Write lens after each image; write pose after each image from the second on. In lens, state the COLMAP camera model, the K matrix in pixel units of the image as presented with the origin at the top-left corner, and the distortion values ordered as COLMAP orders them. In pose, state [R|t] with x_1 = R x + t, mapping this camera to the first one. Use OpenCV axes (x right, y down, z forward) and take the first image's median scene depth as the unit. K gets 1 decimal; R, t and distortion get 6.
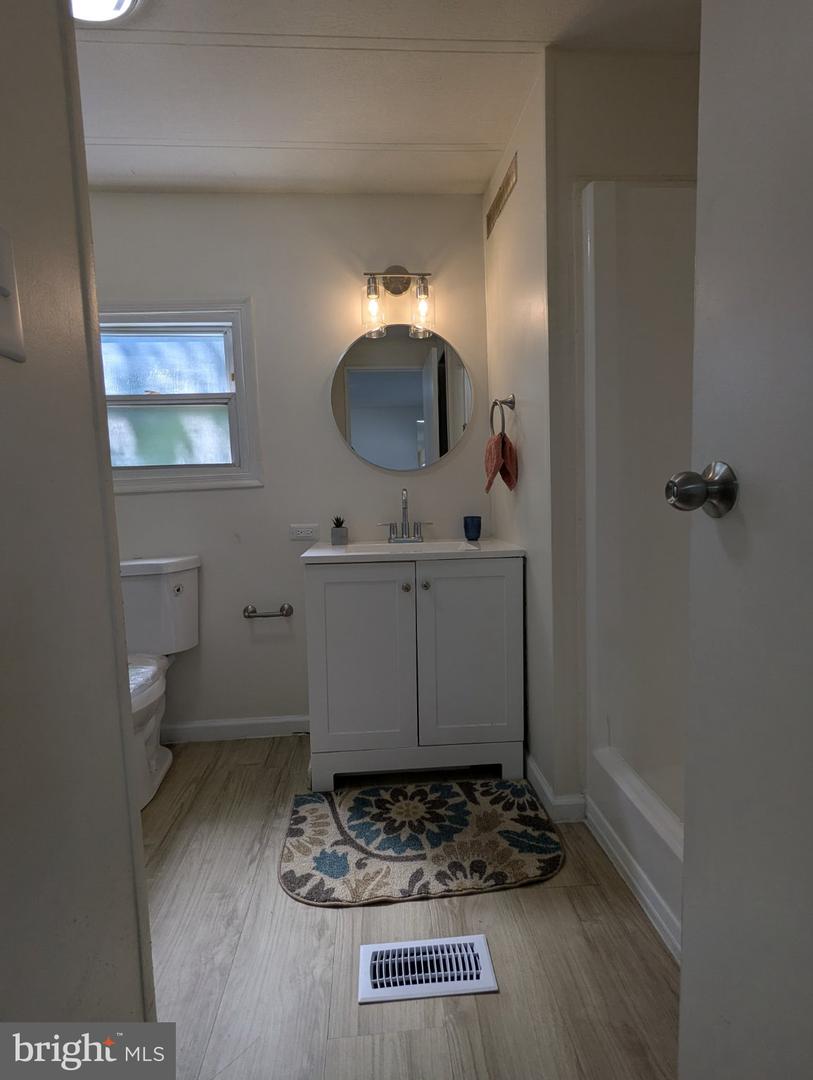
lens RADIAL K [[510.0, 0, 411.9], [0, 510.0, 539.5], [0, 0, 1]] dist [-0.001683, -0.000720]
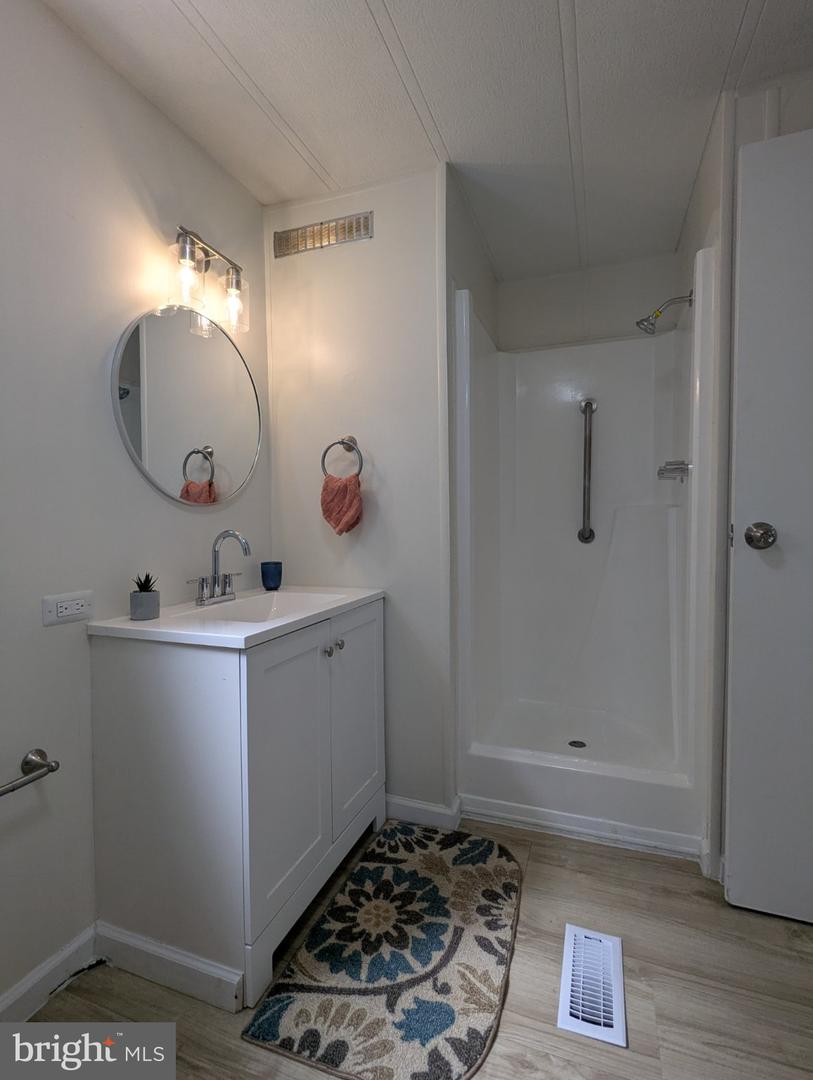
lens RADIAL K [[510.0, 0, 408.3], [0, 510.0, 537.5], [0, 0, 1]] dist [-0.001683, -0.000720]
pose [[0.419288, -0.014792, 0.907733, -0.786548], [0.078171, 0.996742, -0.019865, -0.071330], [-0.904481, 0.079287, 0.419079, 0.592026]]
